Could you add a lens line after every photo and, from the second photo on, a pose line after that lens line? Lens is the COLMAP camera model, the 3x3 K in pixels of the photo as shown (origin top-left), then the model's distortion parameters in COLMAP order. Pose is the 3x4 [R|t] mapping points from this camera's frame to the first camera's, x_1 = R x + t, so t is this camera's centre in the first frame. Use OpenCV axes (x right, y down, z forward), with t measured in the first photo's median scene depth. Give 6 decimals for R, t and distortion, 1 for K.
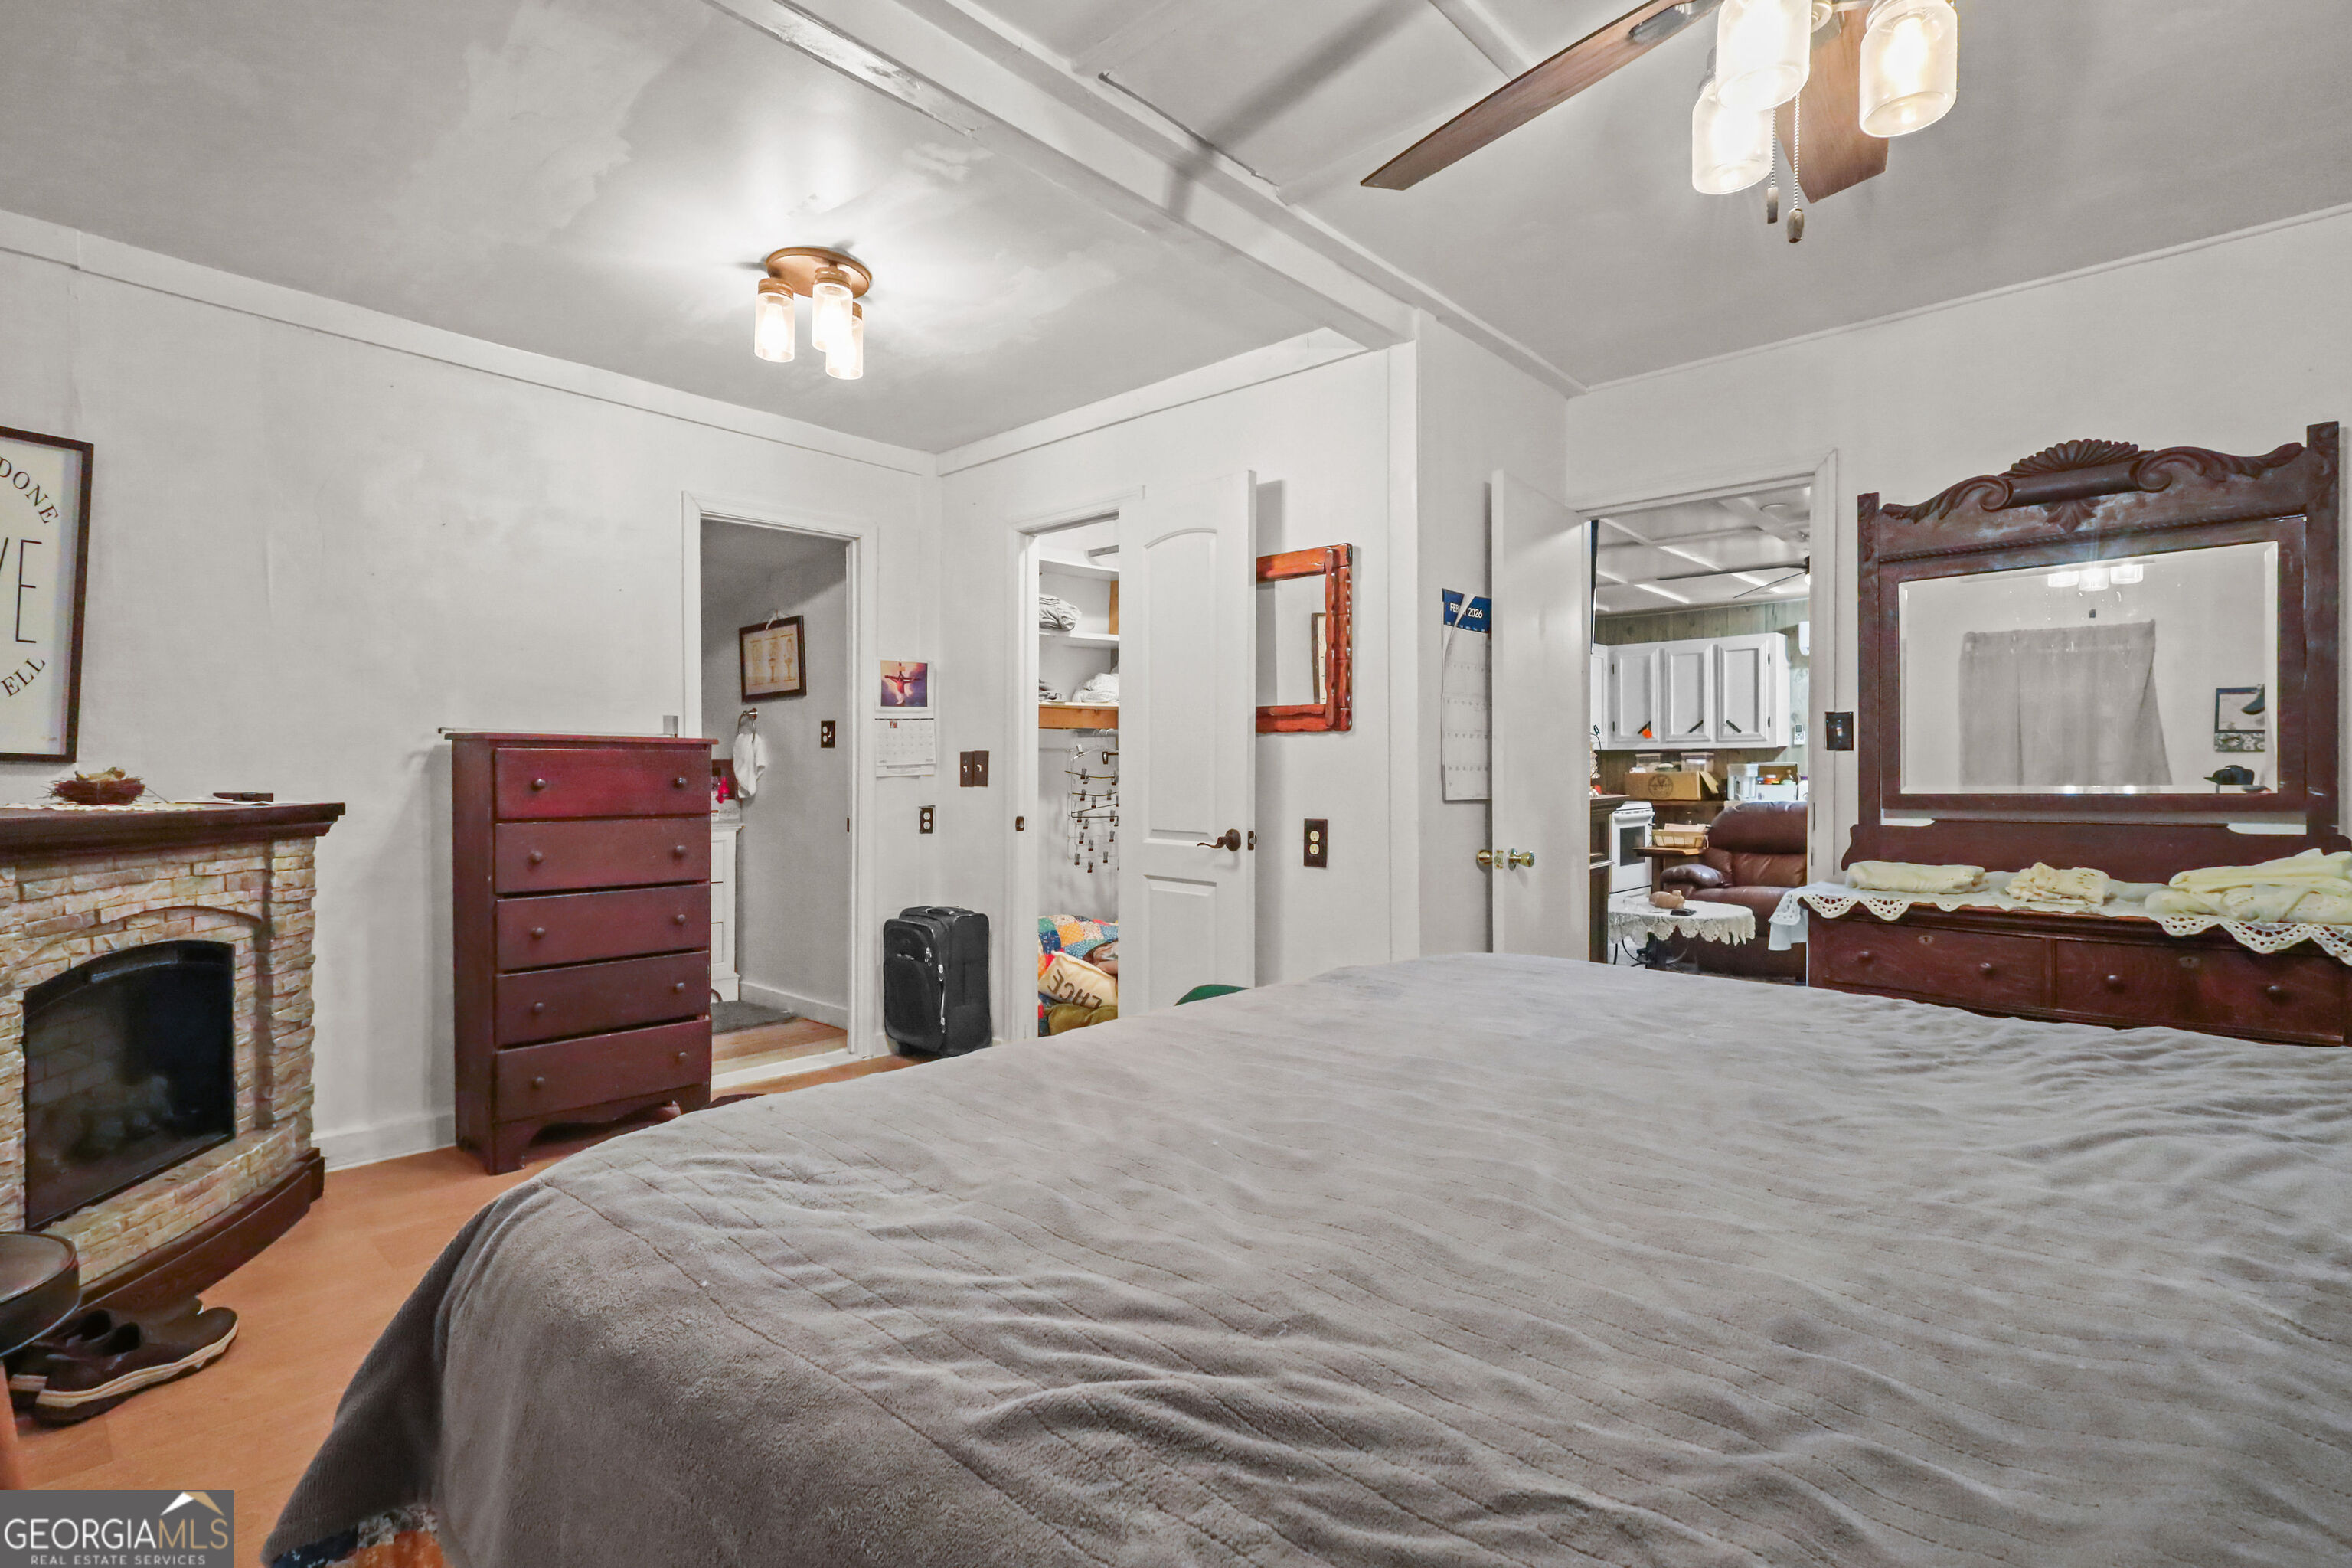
lens RADIAL K [[1084.0, 0, 1176.0], [0, 1084.0, 784.0], [0, 0, 1]] dist [-0.001580, -0.000053]
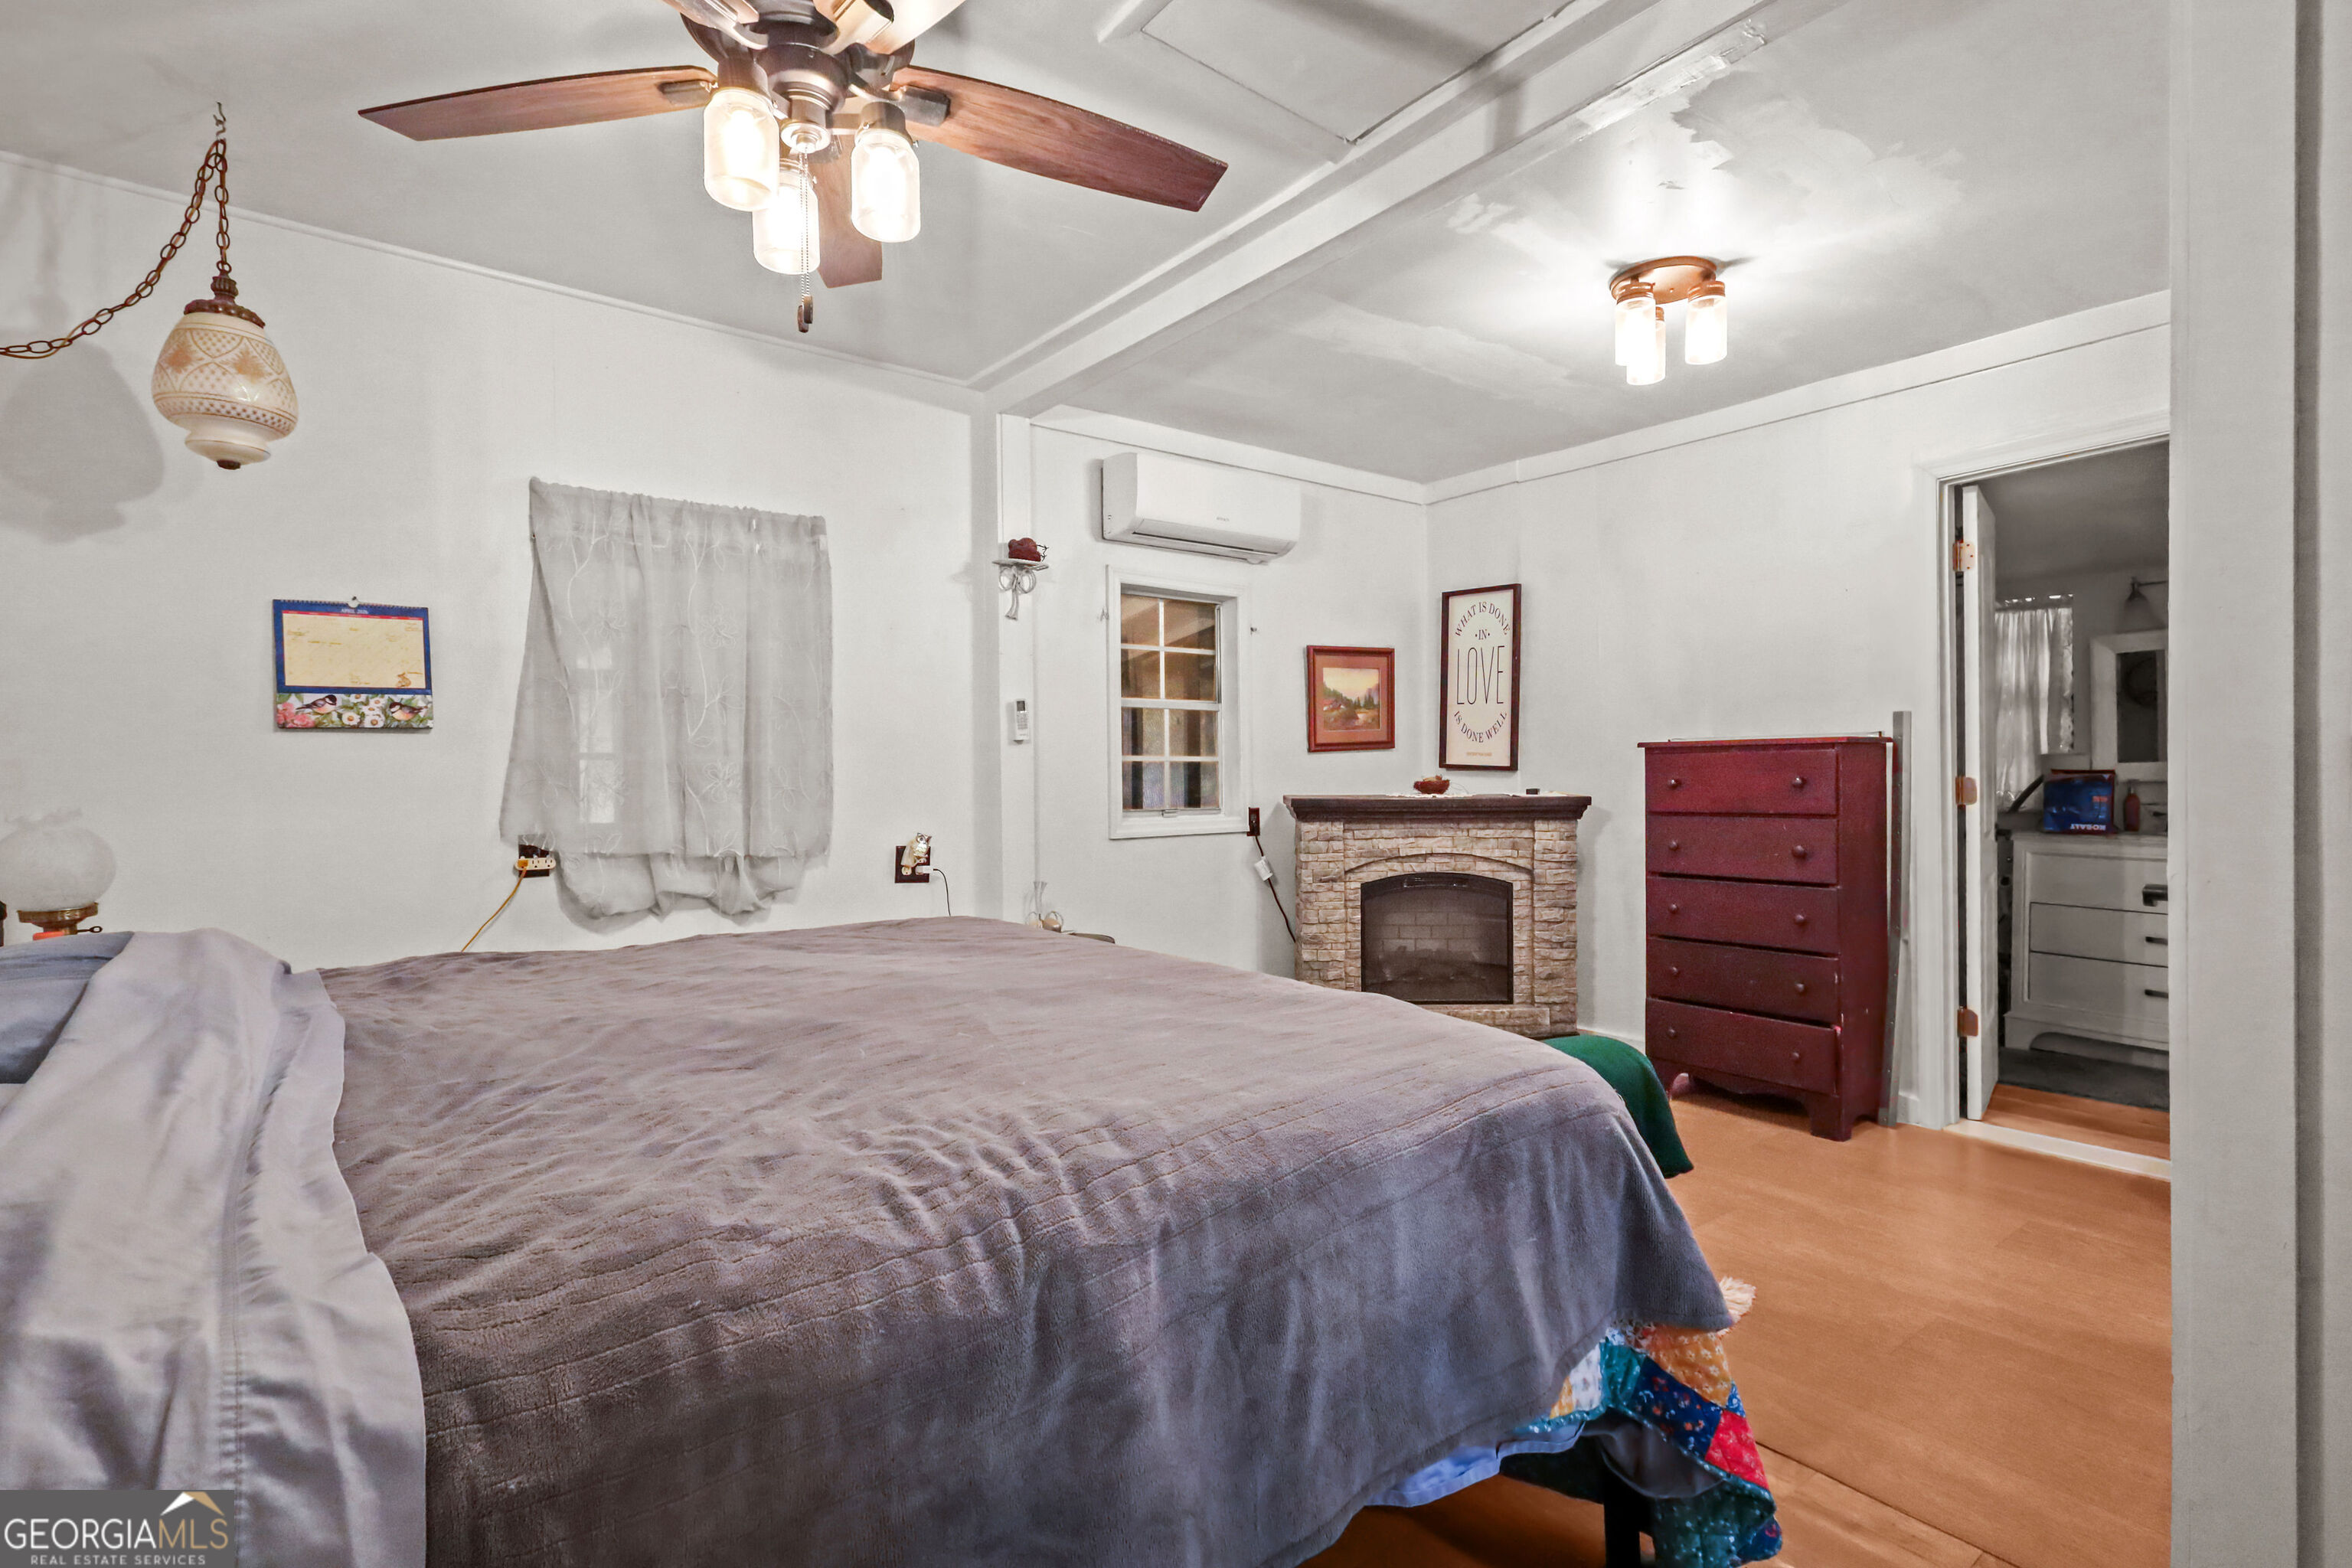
lens RADIAL K [[1110.8, 0, 1183.4], [0, 1110.8, 786.1], [0, 0, 1]] dist [-0.000606, -0.000159]
pose [[-0.157999, 0.005363, -0.987425, 0.816846], [-0.001843, 0.999982, 0.005726, -0.003578], [0.987438, 0.002725, -0.157986, 0.766132]]
